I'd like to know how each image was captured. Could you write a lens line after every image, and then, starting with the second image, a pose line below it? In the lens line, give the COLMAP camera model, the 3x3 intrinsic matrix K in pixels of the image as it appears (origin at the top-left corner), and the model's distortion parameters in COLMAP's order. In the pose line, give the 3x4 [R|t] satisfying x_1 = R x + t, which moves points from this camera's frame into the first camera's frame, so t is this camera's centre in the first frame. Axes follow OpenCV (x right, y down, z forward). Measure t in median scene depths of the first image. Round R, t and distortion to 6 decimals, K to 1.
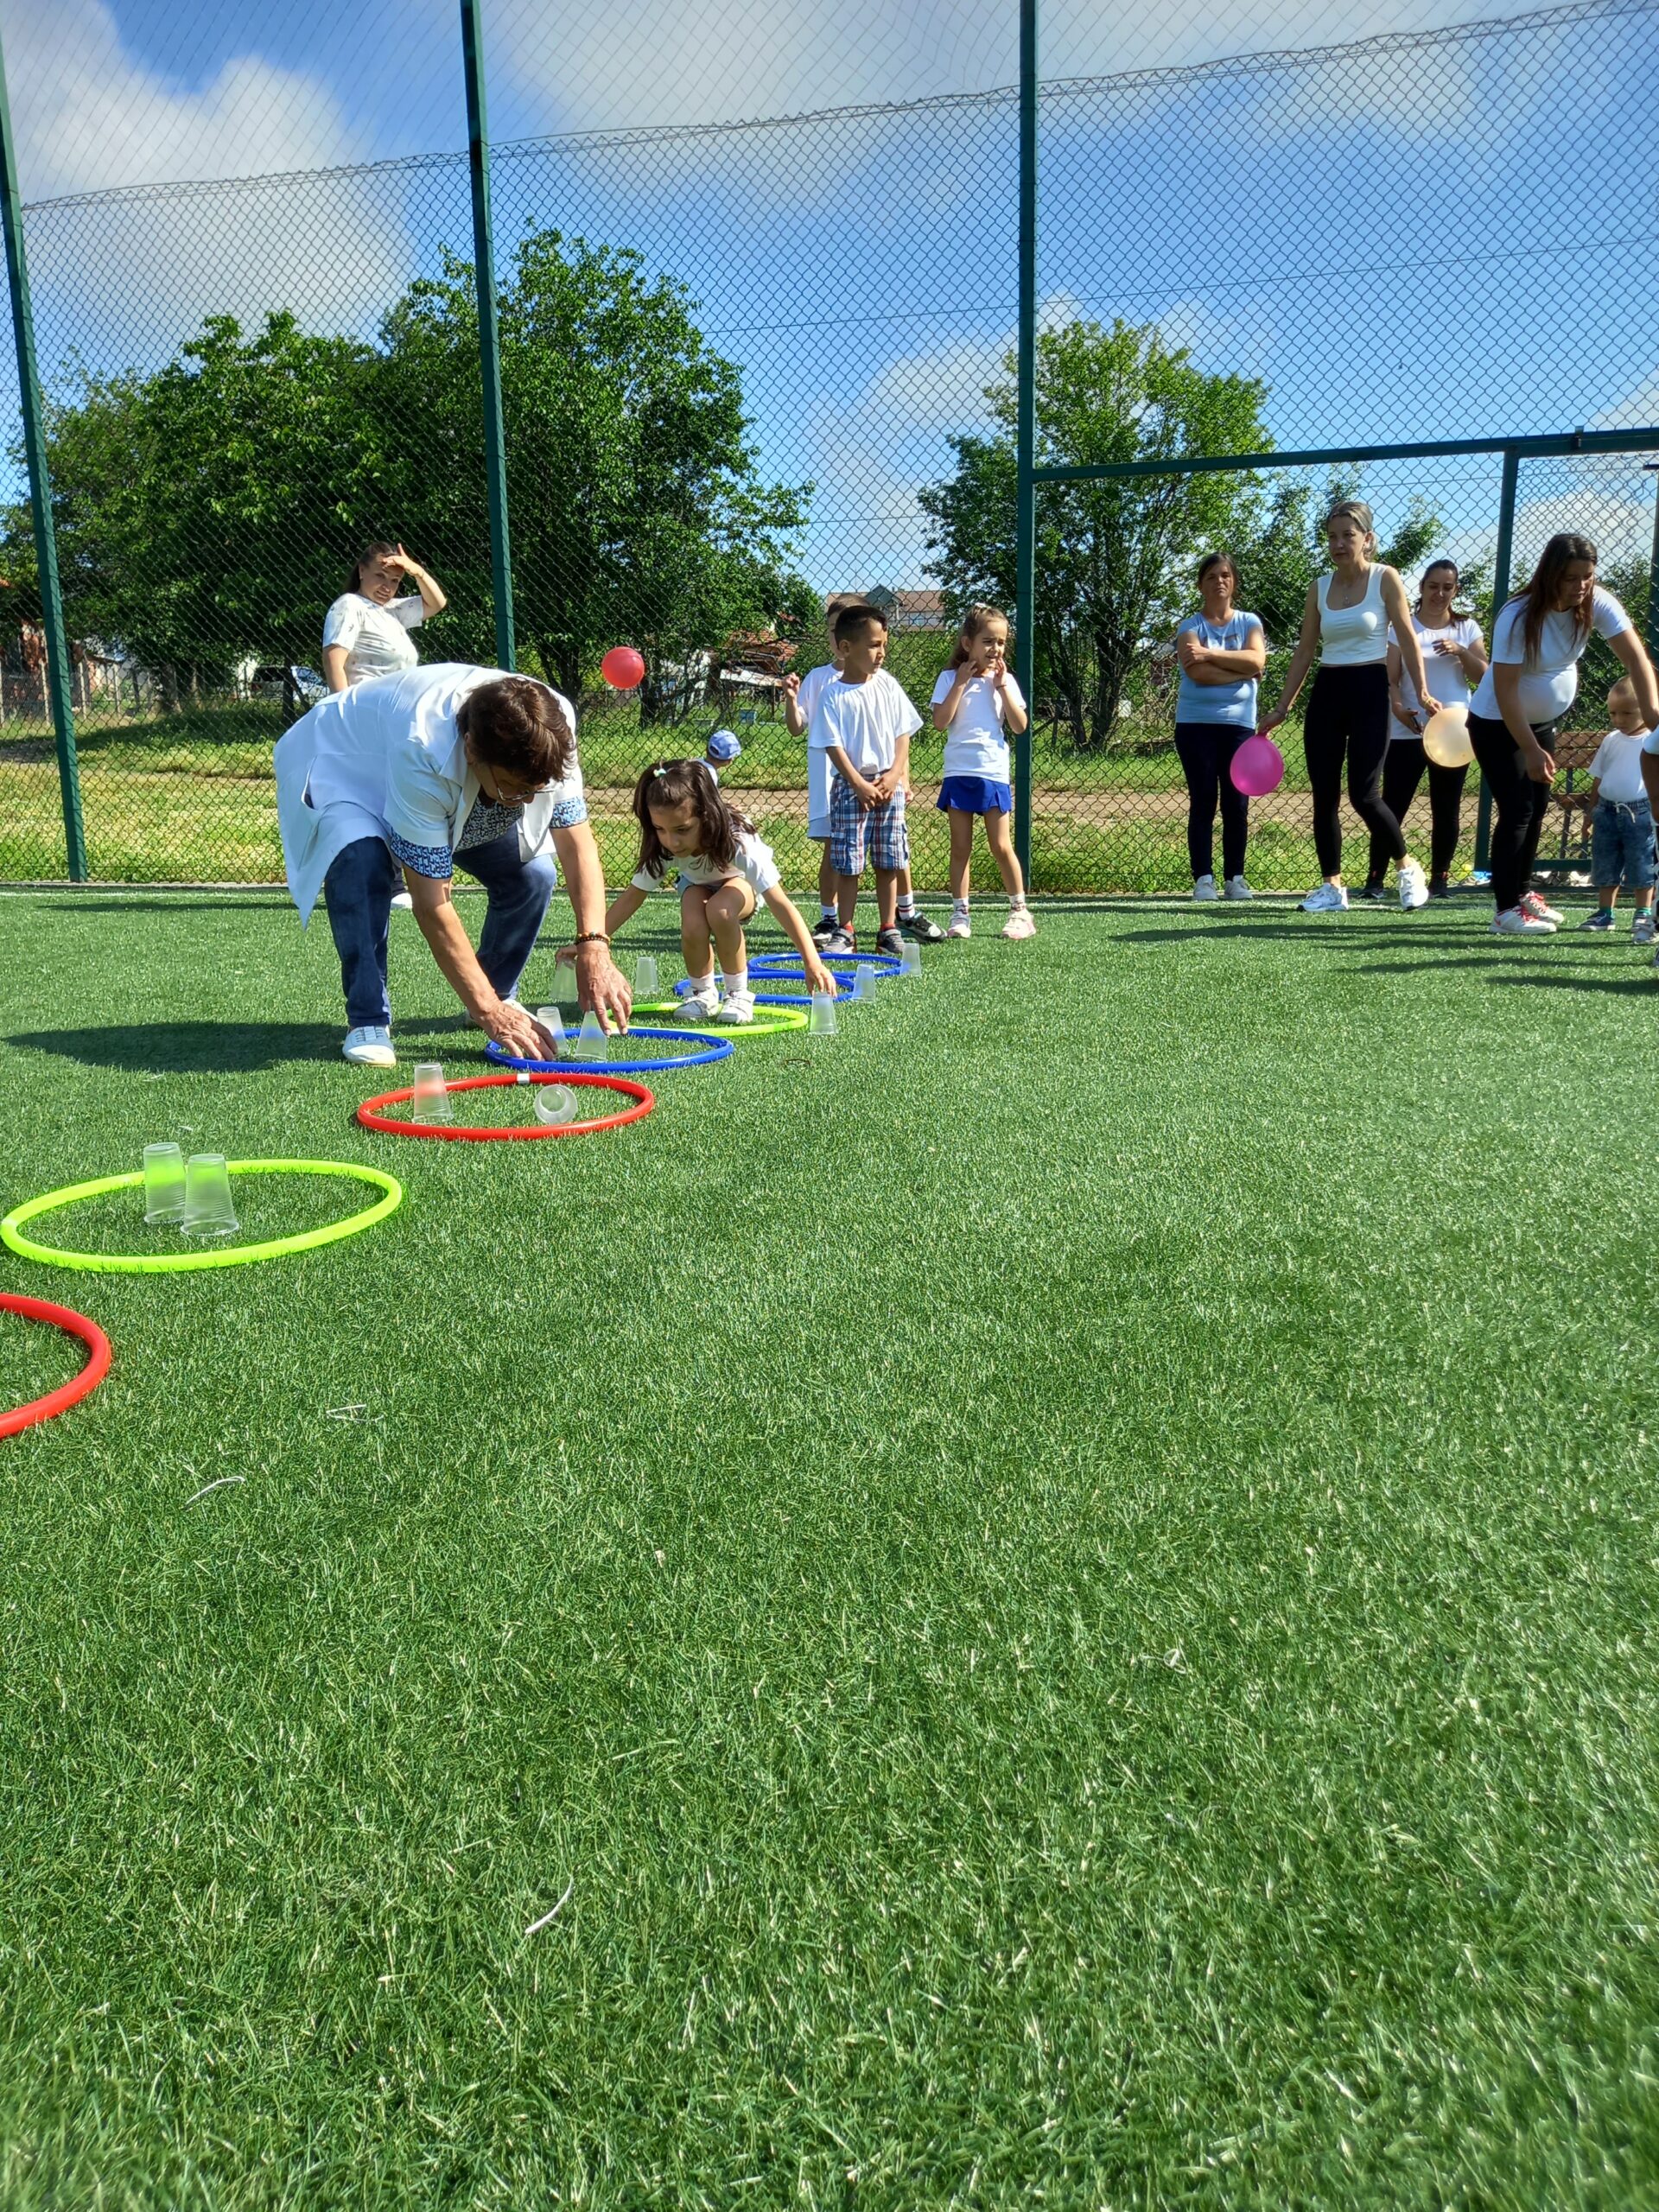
lens RADIAL K [[1629.6, 0, 837.4], [0, 1629.6, 1162.6], [0, 0, 1]] dist [0.008005, 0.000312]
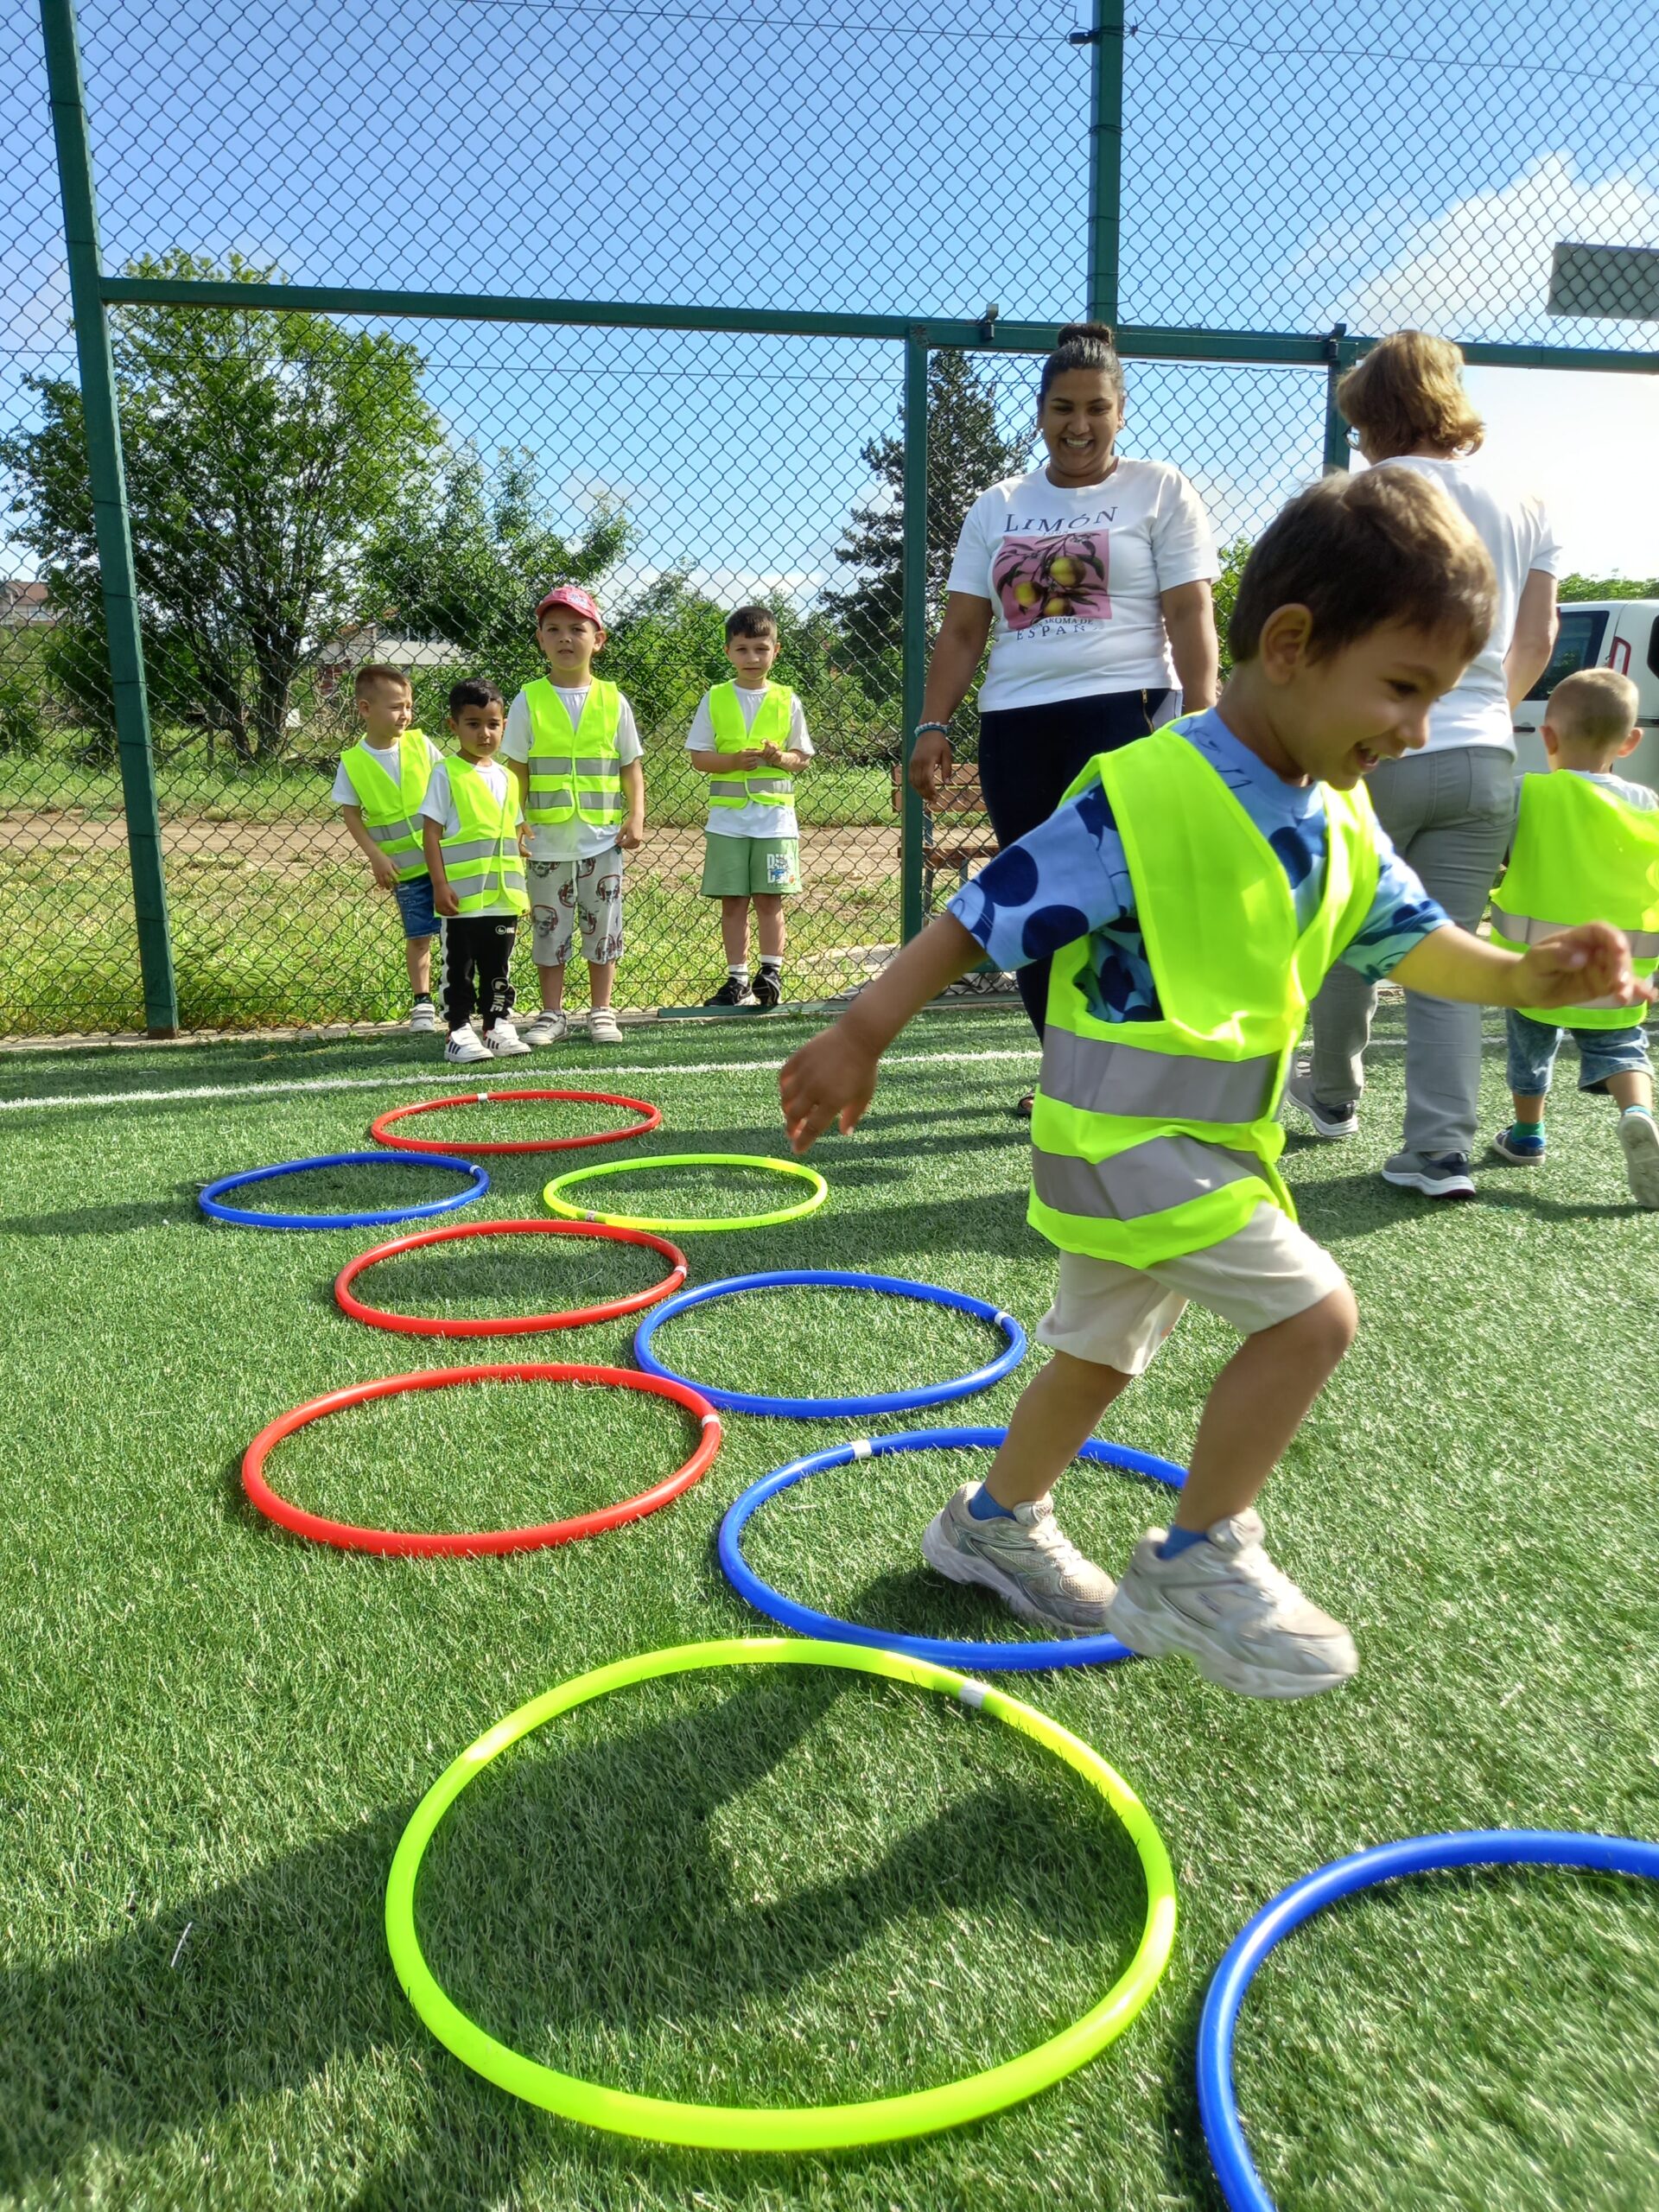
lens RADIAL K [[1633.7, 0, 836.4], [0, 1633.7, 1125.8], [0, 0, 1]] dist [0.058093, -0.070595]
pose [[0.886680, -0.088054, 0.453923, 0.020365], [0.102117, 0.994751, -0.006506, -0.036377], [-0.450967, 0.052122, 0.891017, 0.132620]]
